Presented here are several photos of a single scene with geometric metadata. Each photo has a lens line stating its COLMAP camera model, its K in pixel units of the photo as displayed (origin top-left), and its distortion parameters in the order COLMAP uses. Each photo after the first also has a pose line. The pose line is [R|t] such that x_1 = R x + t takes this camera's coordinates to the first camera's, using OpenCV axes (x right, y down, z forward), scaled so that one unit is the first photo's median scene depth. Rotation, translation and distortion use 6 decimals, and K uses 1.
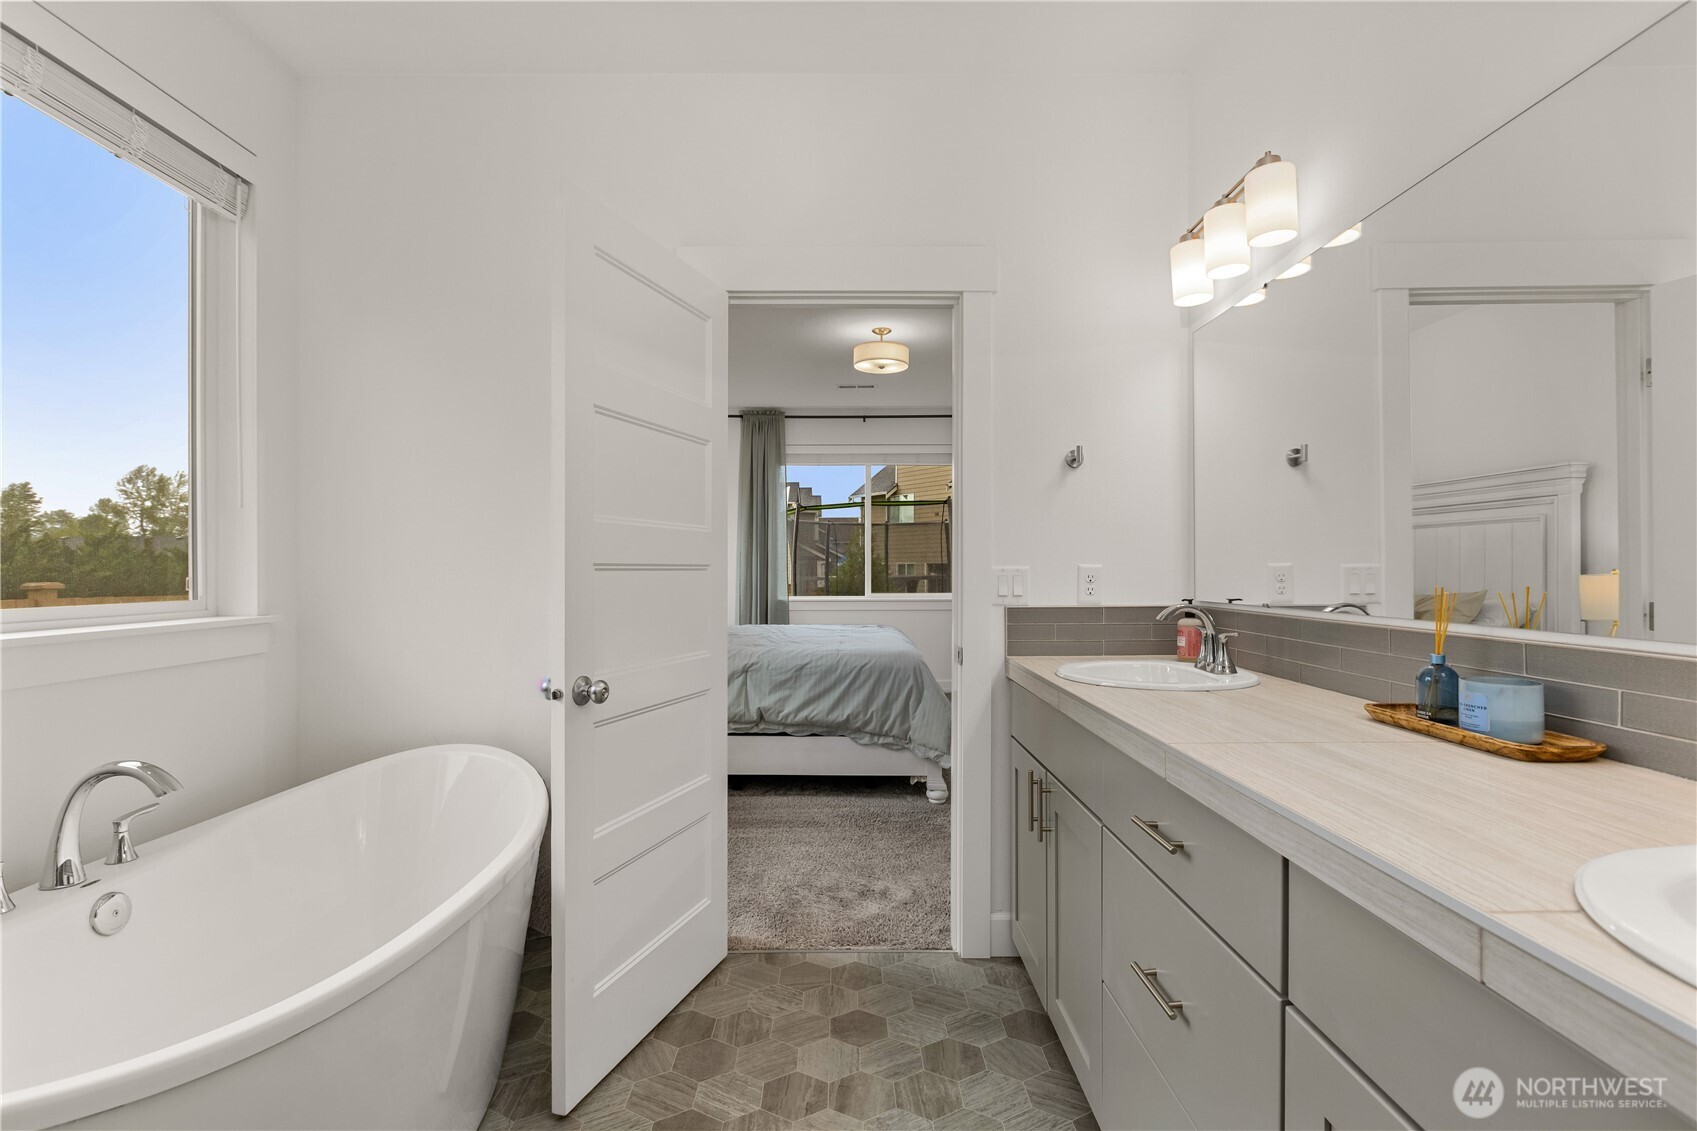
lens RADIAL K [[773.8, 0, 846.4], [0, 773.8, 569.8], [0, 0, 1]] dist [-0.001443, -0.000090]
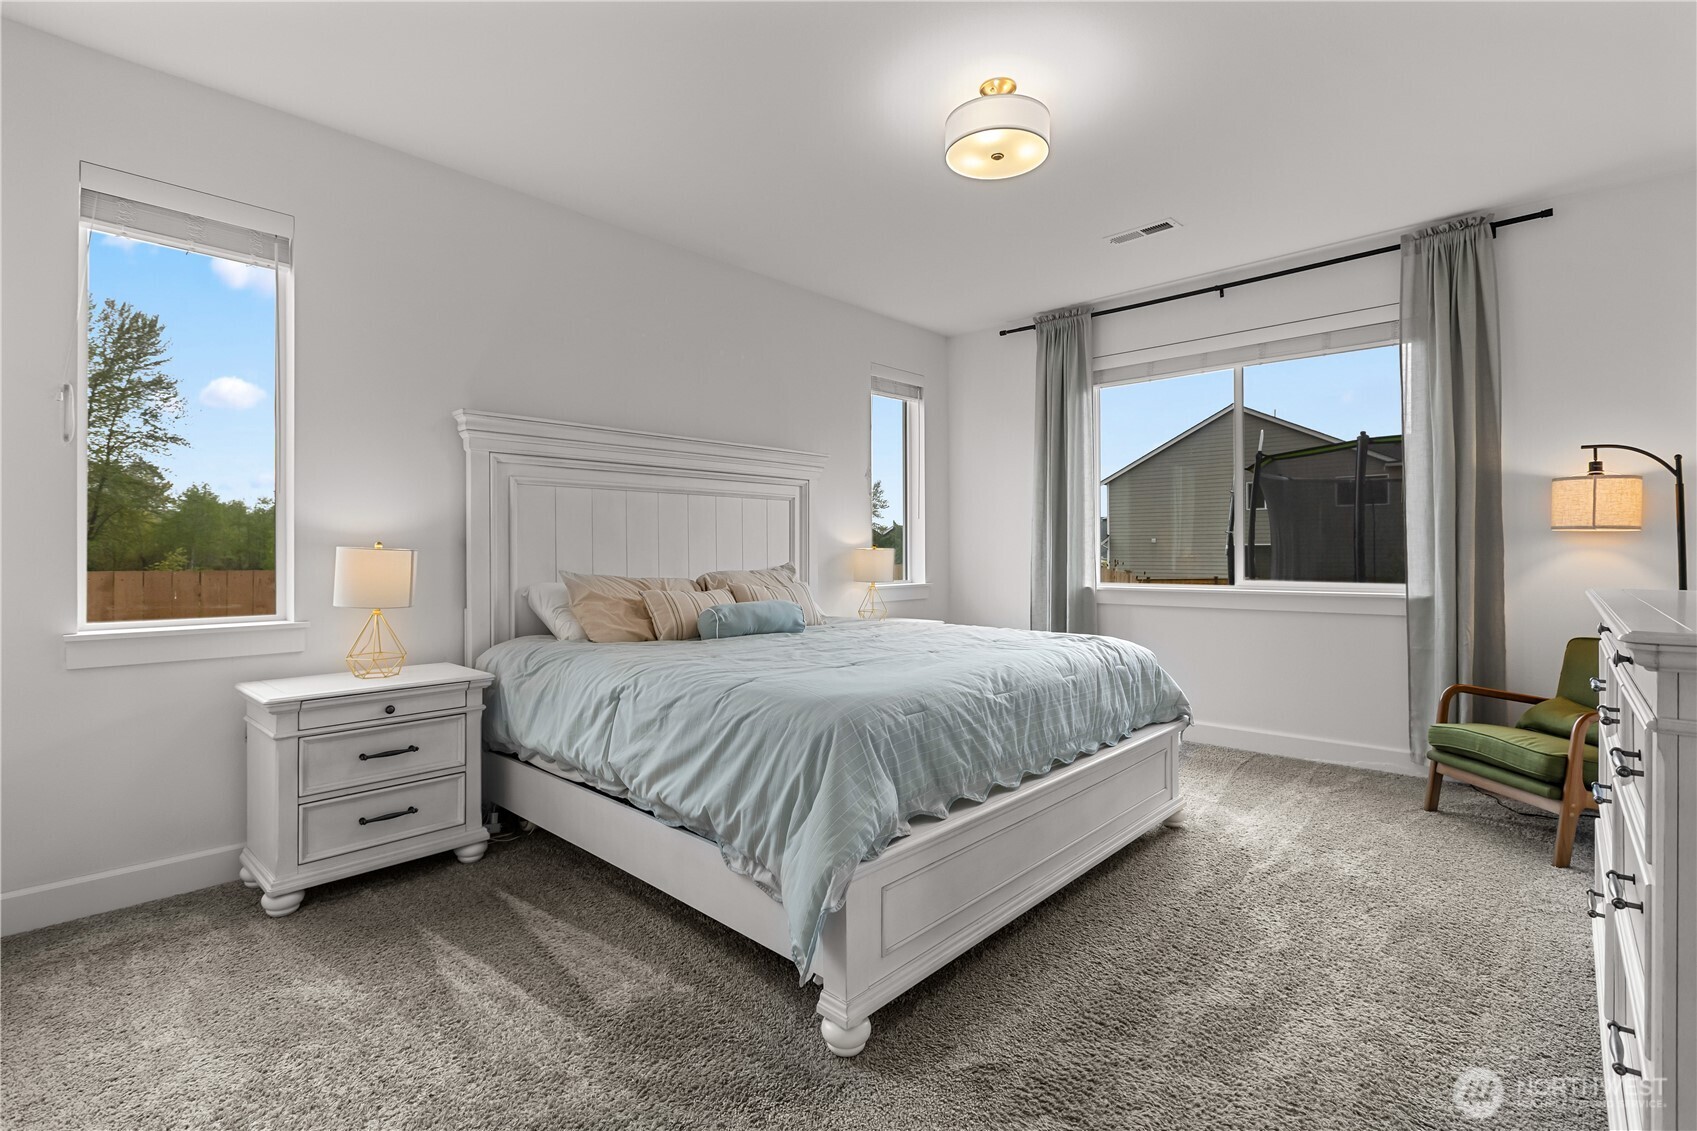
lens RADIAL K [[773.8, 0, 847.0], [0, 773.8, 560.4], [0, 0, 1]] dist [-0.001443, -0.000090]
pose [[0.729593, 0.000998, -0.683881, 0.420477], [0.003420, 0.999981, 0.005108, 0.020030], [0.683873, -0.006066, 0.729575, 0.682779]]
